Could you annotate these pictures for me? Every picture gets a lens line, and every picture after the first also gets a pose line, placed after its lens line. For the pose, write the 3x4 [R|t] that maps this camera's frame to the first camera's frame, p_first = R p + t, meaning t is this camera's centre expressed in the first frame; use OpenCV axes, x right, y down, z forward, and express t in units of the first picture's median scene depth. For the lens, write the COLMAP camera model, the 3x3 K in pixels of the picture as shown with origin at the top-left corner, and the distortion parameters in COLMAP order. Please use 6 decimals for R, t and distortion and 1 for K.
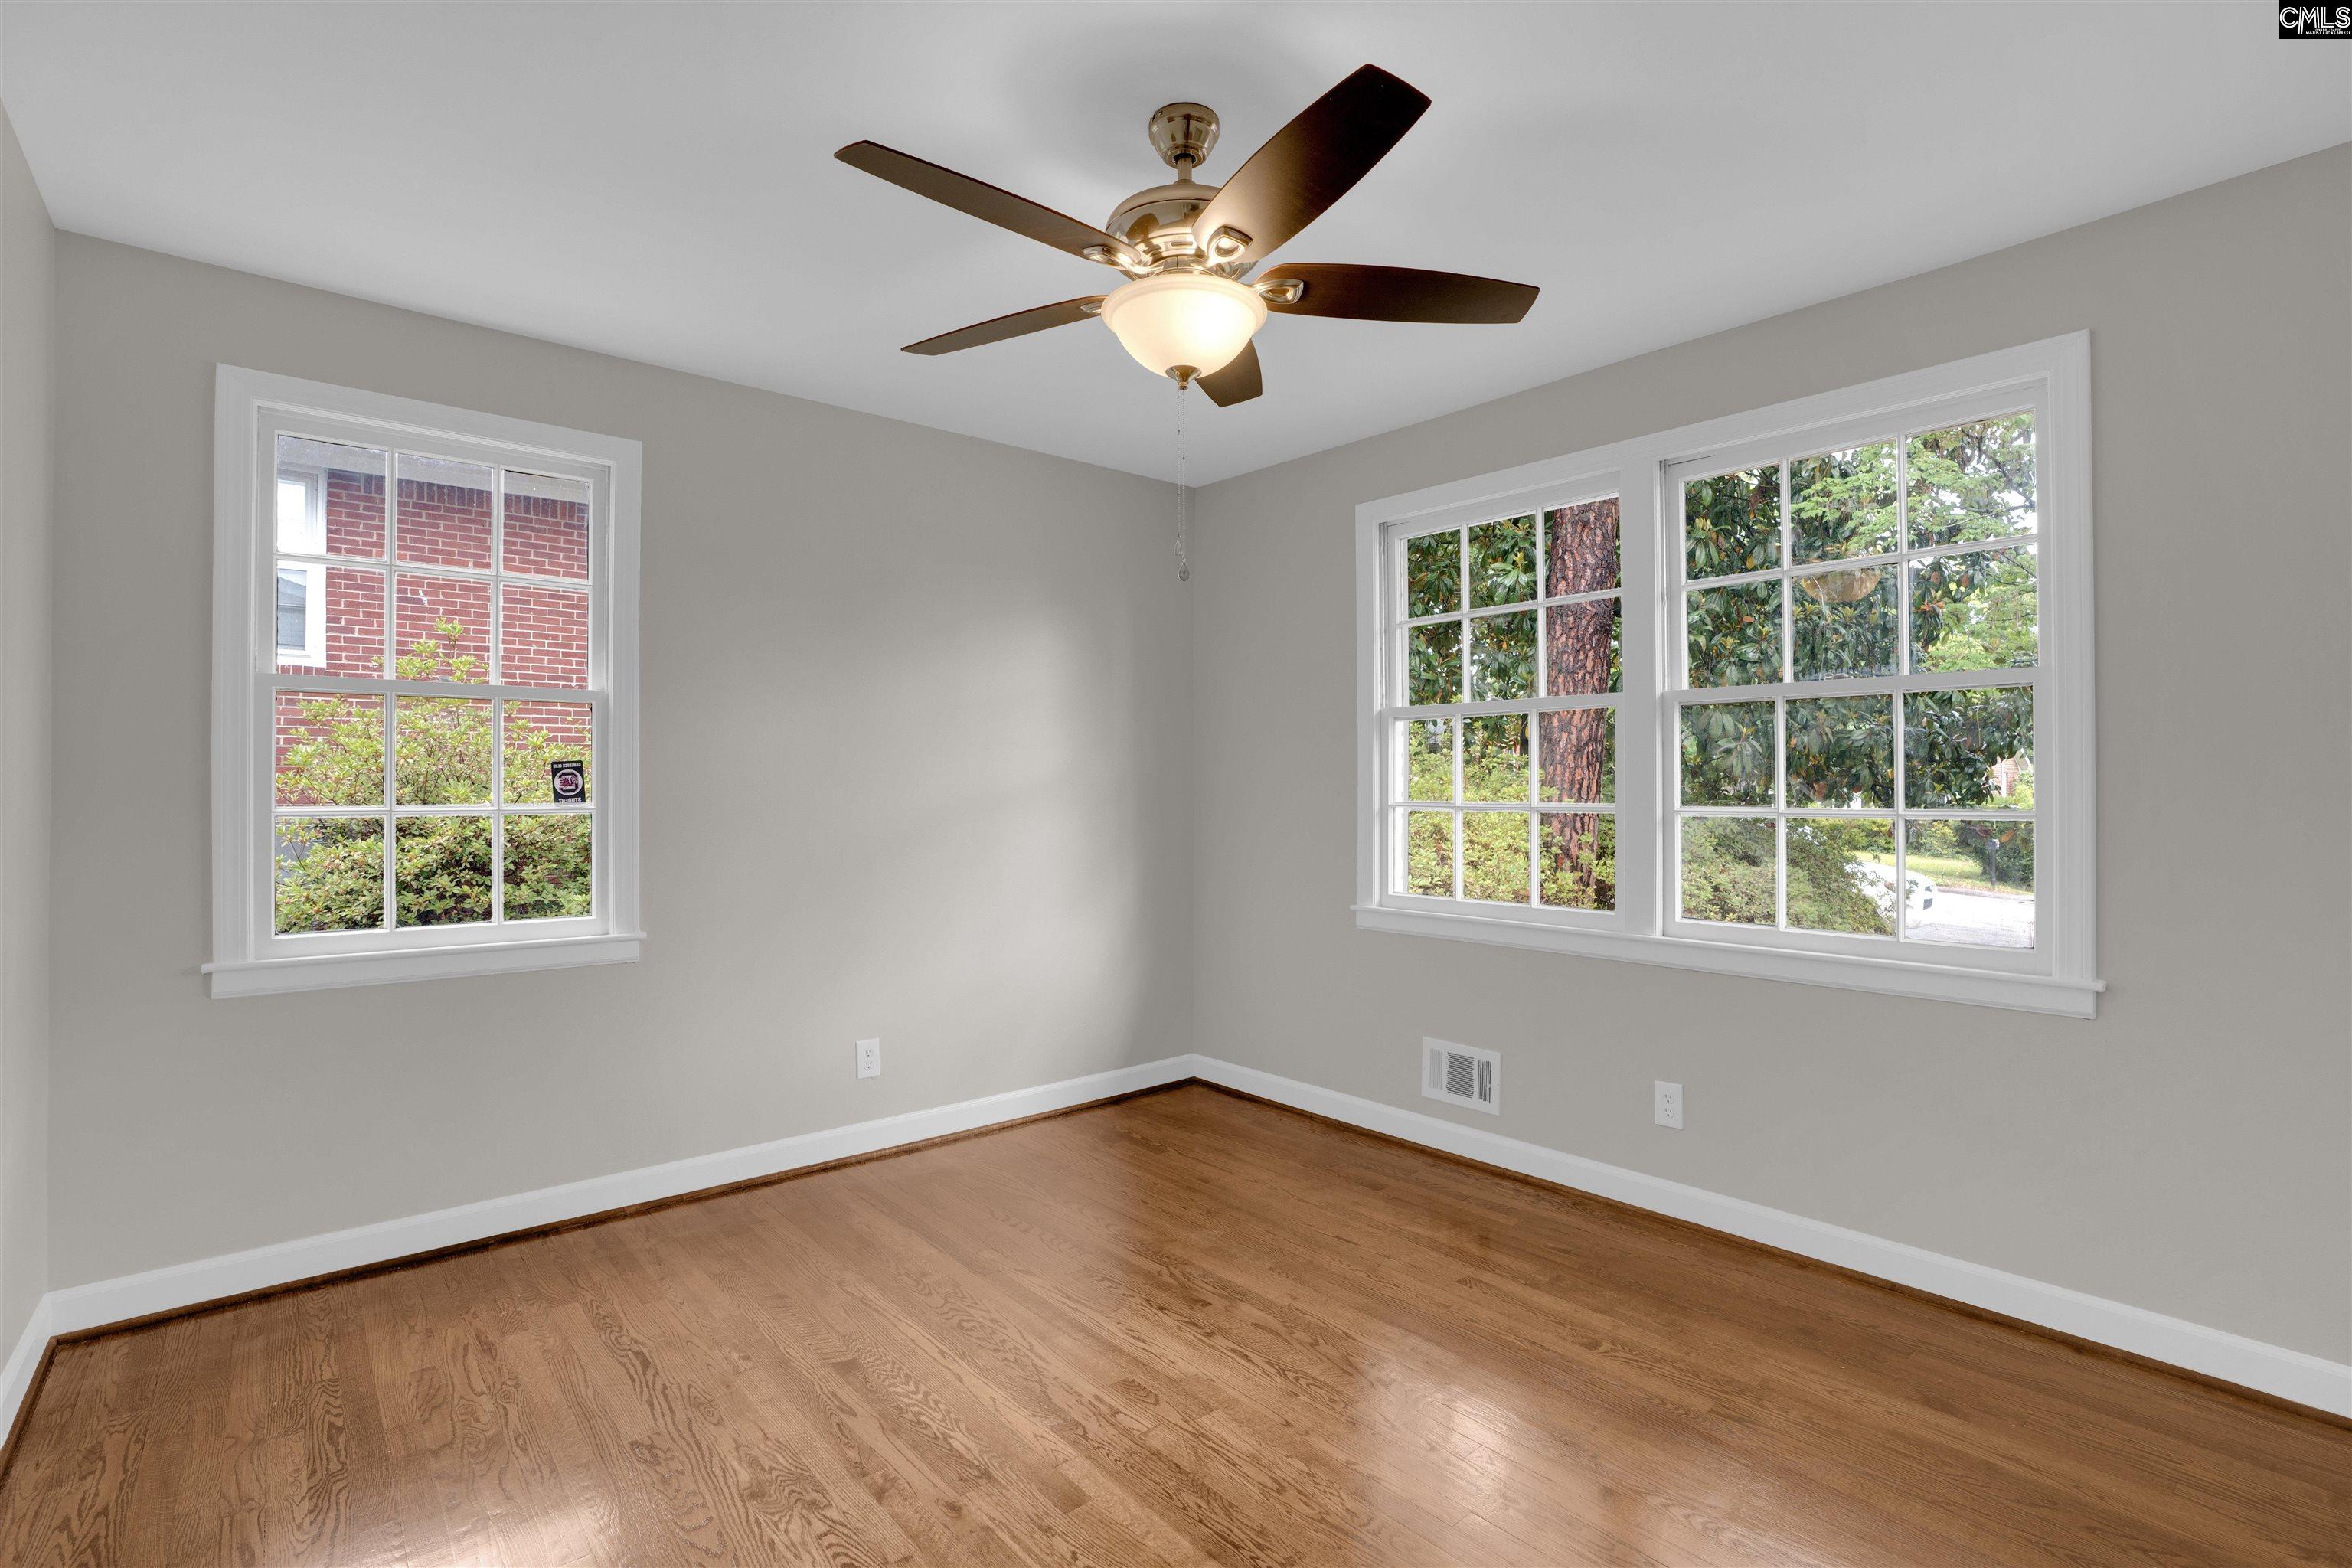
lens RADIAL K [[1099.1, 0, 1187.1], [0, 1099.1, 780.3], [0, 0, 1]] dist [-0.049553, 0.022295]
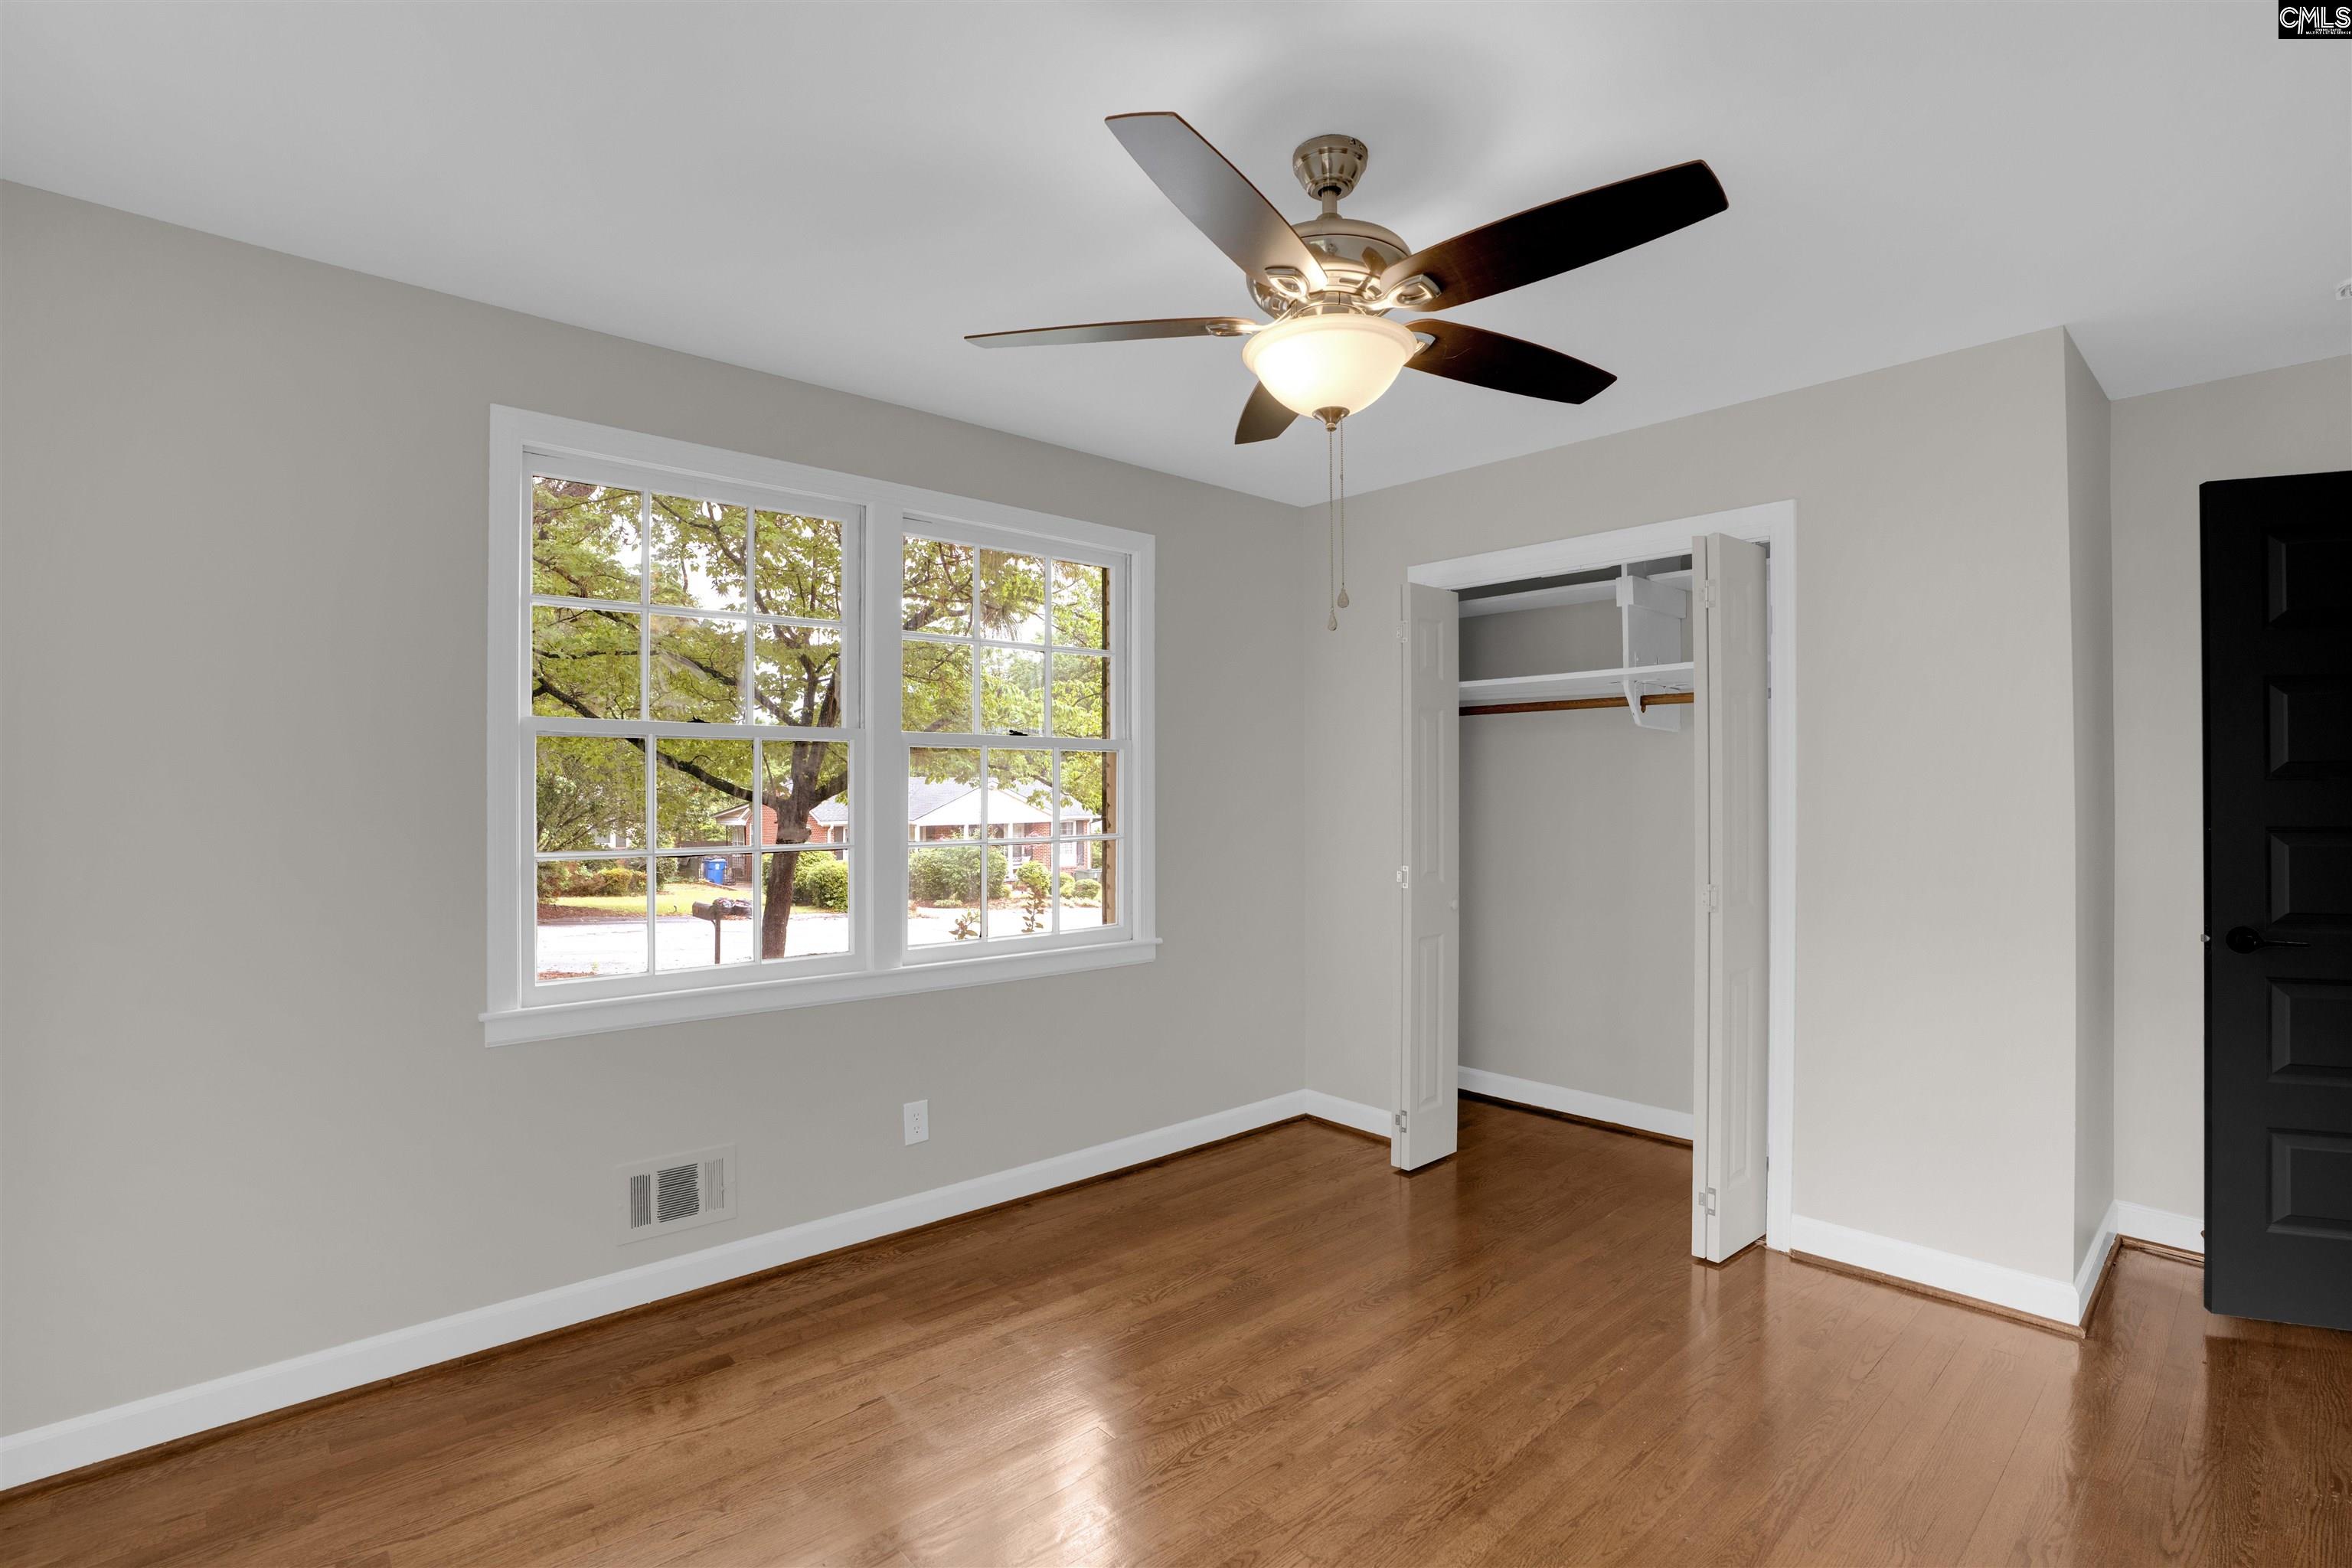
lens RADIAL K [[1099.1, 0, 1187.1], [0, 1099.1, 780.3], [0, 0, 1]] dist [-0.049553, 0.022295]
pose [[-0.025061, 0.009228, 0.999643, -0.826355], [-0.010166, 0.999903, -0.009486, -0.038669], [-0.999634, -0.010400, -0.024965, 0.988603]]
